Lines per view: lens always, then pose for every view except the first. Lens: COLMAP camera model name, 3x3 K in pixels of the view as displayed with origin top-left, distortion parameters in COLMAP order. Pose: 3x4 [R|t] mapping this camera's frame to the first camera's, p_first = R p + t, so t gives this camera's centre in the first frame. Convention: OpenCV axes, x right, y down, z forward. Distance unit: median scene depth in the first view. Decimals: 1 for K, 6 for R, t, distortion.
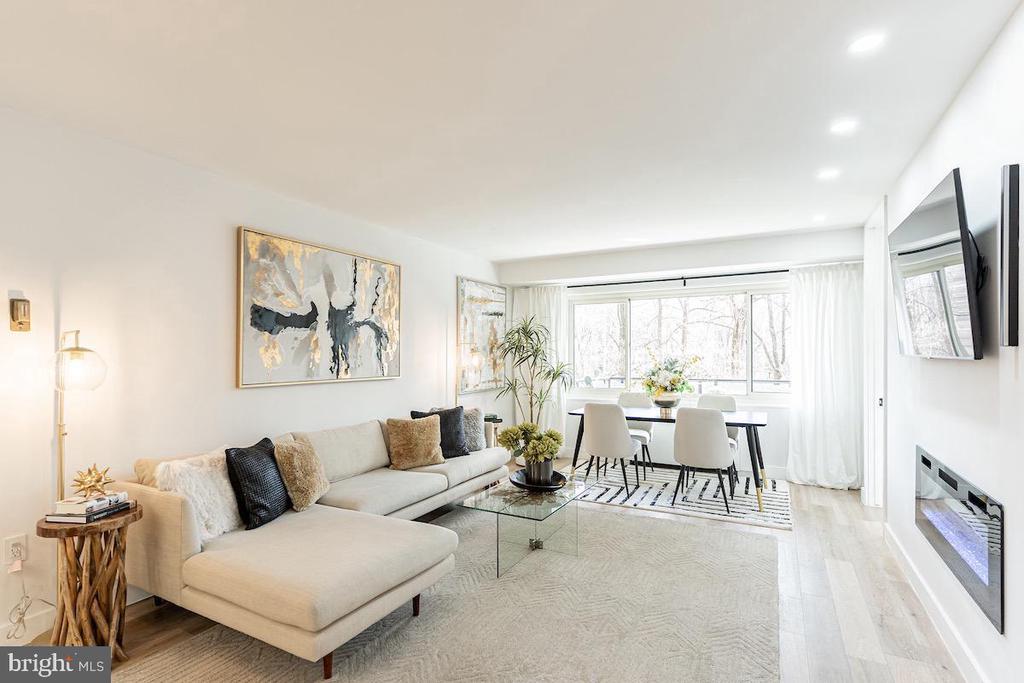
lens RADIAL K [[486.6, 0, 513.6], [0, 486.6, 353.4], [0, 0, 1]] dist [-0.017876, 0.000875]
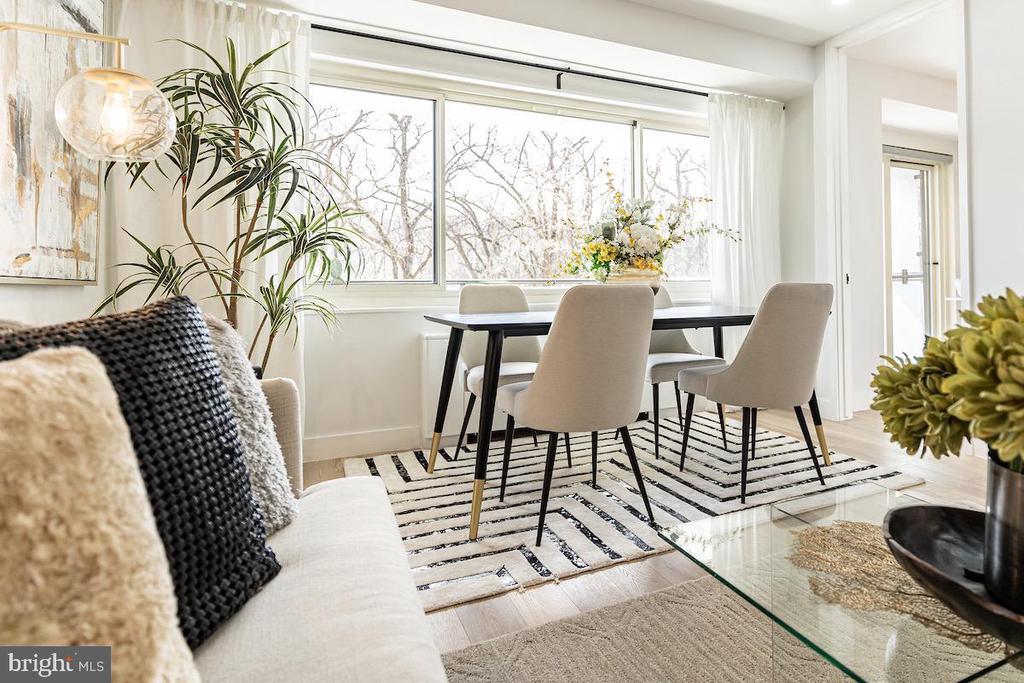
lens RADIAL K [[582.1, 0, 606.5], [0, 582.1, 273.0], [0, 0, 1]] dist [0.002438, 0.000732]
pose [[0.572601, 0.013597, 0.819721, -0.195724], [0.006260, 0.999761, -0.020956, 0.107300], [-0.819810, 0.017131, 0.572379, 0.777723]]
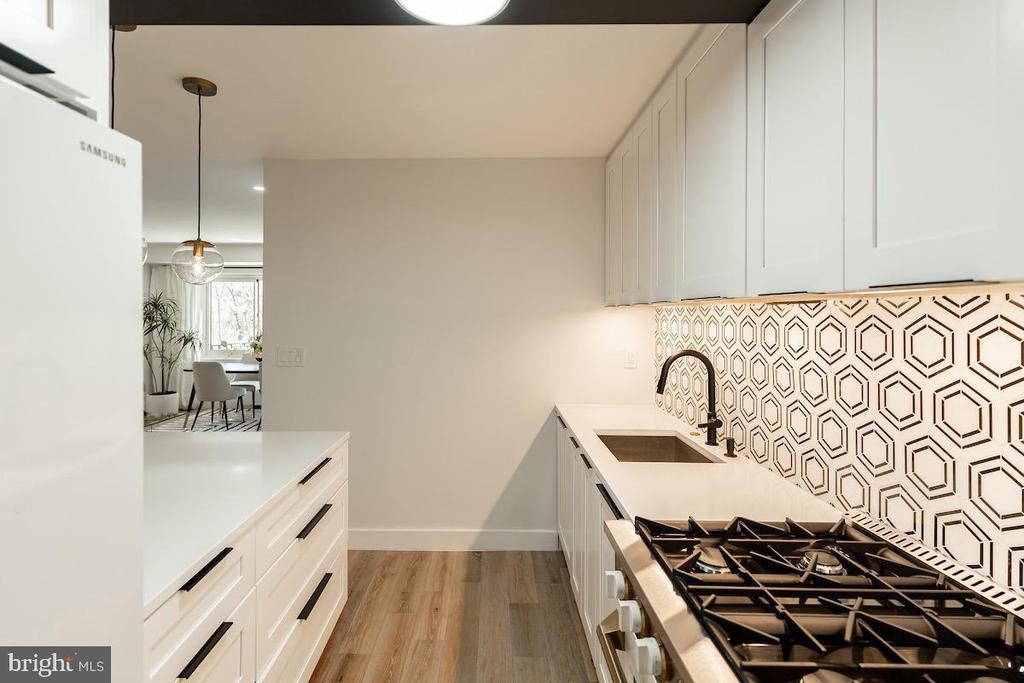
lens RADIAL K [[478.0, 0, 493.5], [0, 478.0, 314.6], [0, 0, 1]] dist [-0.000136, 0.000153]
pose [[0.889455, 0.005211, 0.456994, 0.300674], [-0.004879, 0.999986, -0.001906, -0.029039], [-0.456998, -0.000534, 0.889468, -0.557455]]
